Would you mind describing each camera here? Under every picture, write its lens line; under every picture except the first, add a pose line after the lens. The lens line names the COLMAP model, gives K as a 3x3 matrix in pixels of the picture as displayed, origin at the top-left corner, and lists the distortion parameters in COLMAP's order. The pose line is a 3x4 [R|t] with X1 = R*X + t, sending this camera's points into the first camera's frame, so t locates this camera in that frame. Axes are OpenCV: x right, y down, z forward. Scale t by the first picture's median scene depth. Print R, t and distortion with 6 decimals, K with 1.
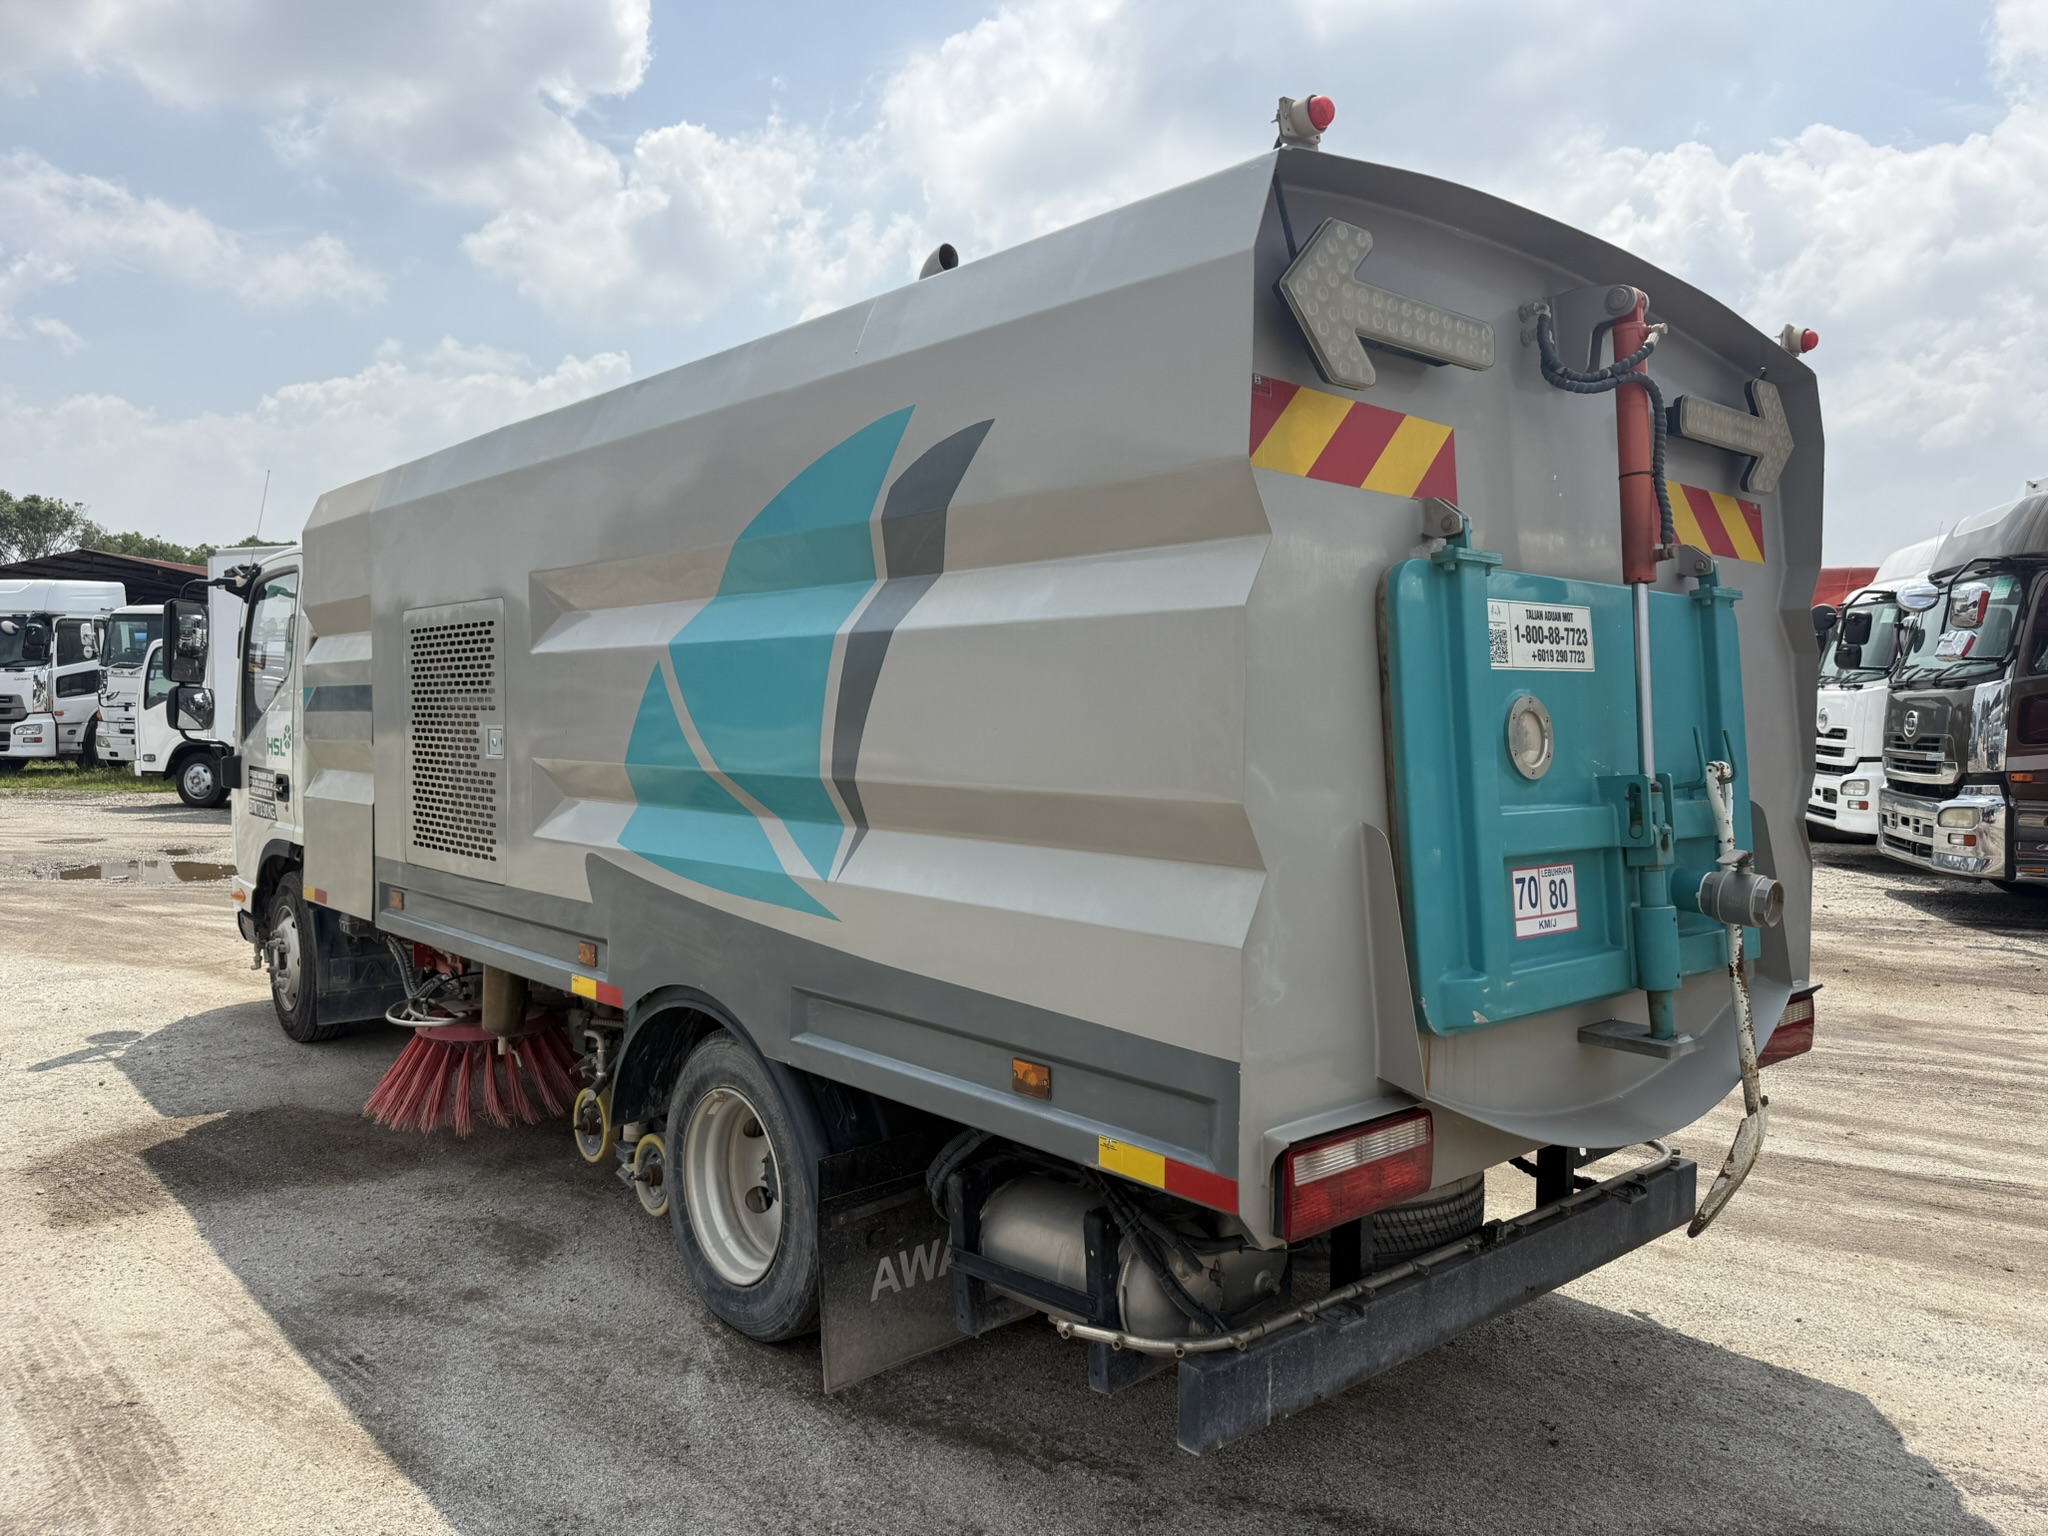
lens RADIAL K [[1490.6, 0, 1068.0], [0, 1490.6, 770.2], [0, 0, 1]] dist [-0.000040, -0.002252]
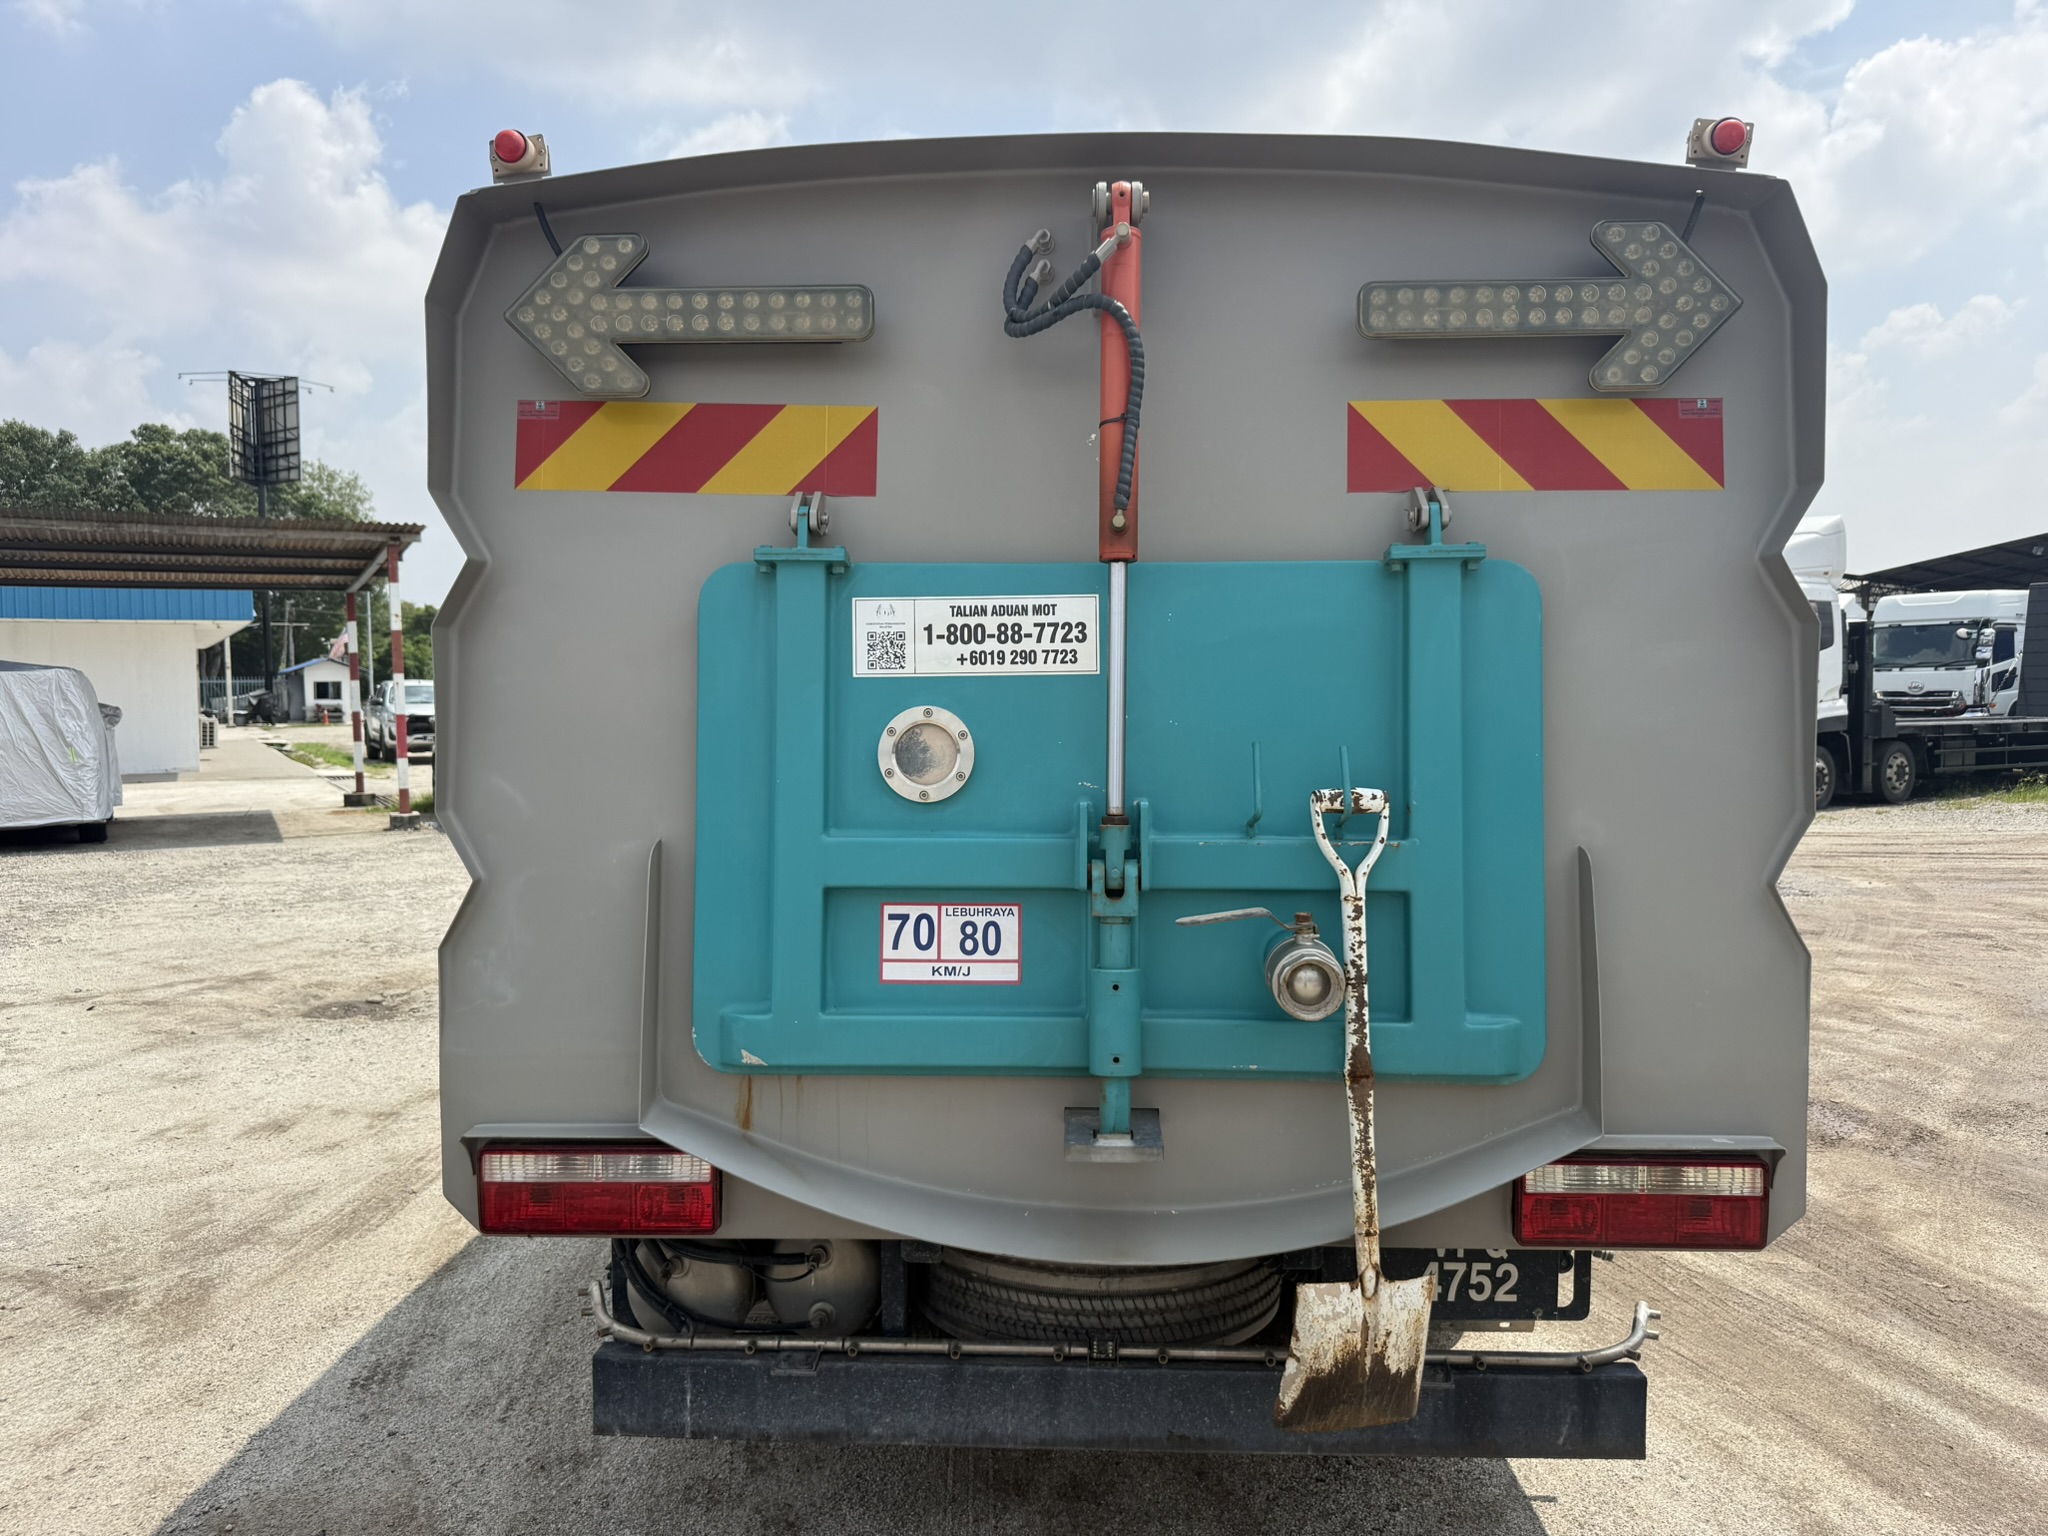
lens RADIAL K [[1490.6, 0, 1068.0], [0, 1490.6, 770.2], [0, 0, 1]] dist [-0.000040, -0.002252]
pose [[0.735041, 0.023965, -0.677600, 0.940187], [-0.017434, 0.999713, 0.016446, -0.027748], [0.677799, -0.000275, 0.735247, 0.408974]]
